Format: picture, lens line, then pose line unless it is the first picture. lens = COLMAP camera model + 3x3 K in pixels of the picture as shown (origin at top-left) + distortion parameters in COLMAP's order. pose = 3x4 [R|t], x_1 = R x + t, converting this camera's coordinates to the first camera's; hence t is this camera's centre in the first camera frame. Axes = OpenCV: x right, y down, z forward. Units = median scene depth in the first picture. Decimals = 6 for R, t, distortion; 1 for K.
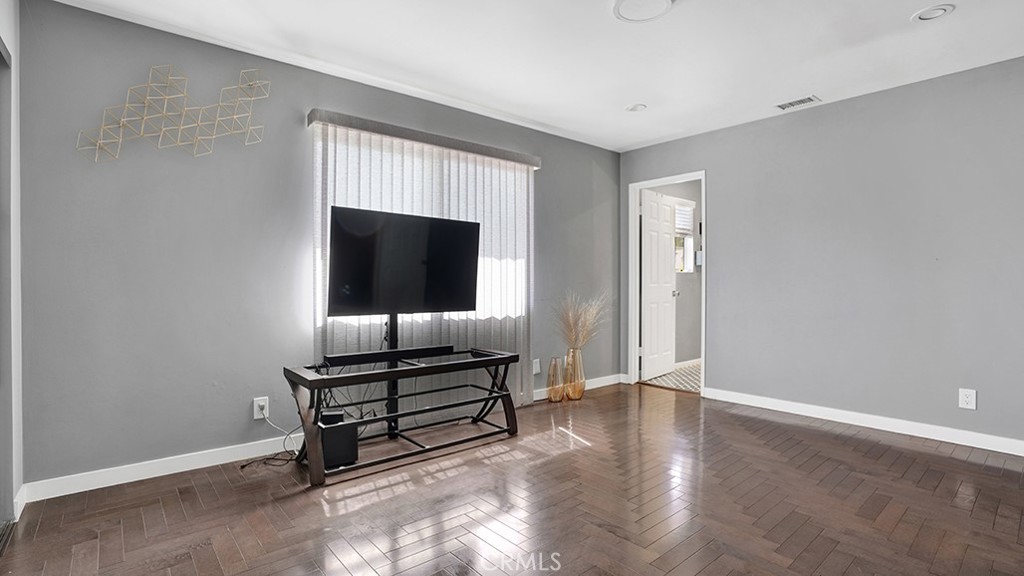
lens RADIAL K [[492.0, 0, 507.9], [0, 492.0, 281.7], [0, 0, 1]] dist [-0.047995, 0.015420]
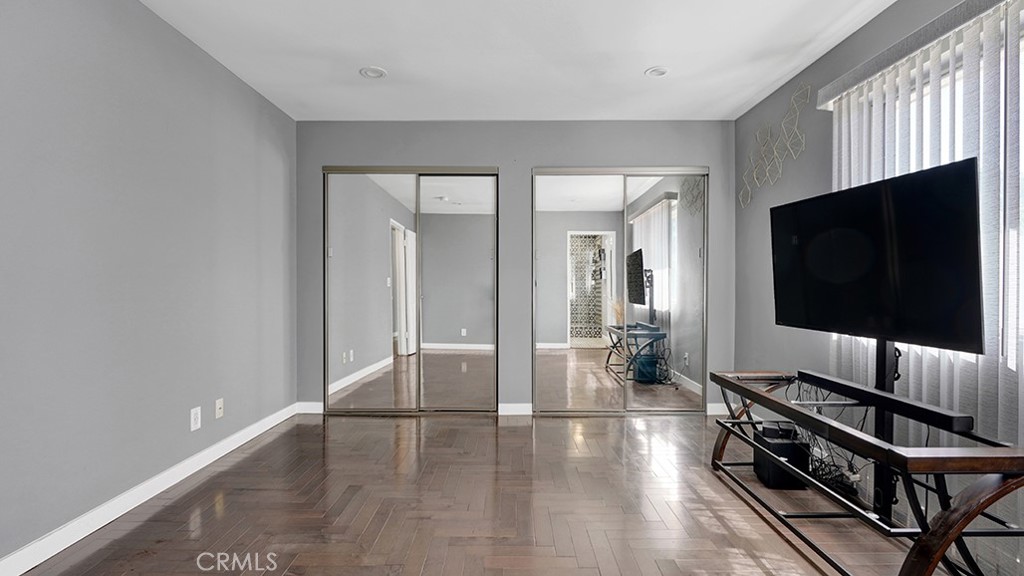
lens RADIAL K [[492.0, 0, 508.2], [0, 492.0, 290.9], [0, 0, 1]] dist [-0.047995, 0.015420]
pose [[-0.659350, -0.003593, -0.751828, 0.659367], [-0.012282, 0.999907, 0.005993, 0.003346], [0.751736, 0.013186, -0.659332, 1.168634]]
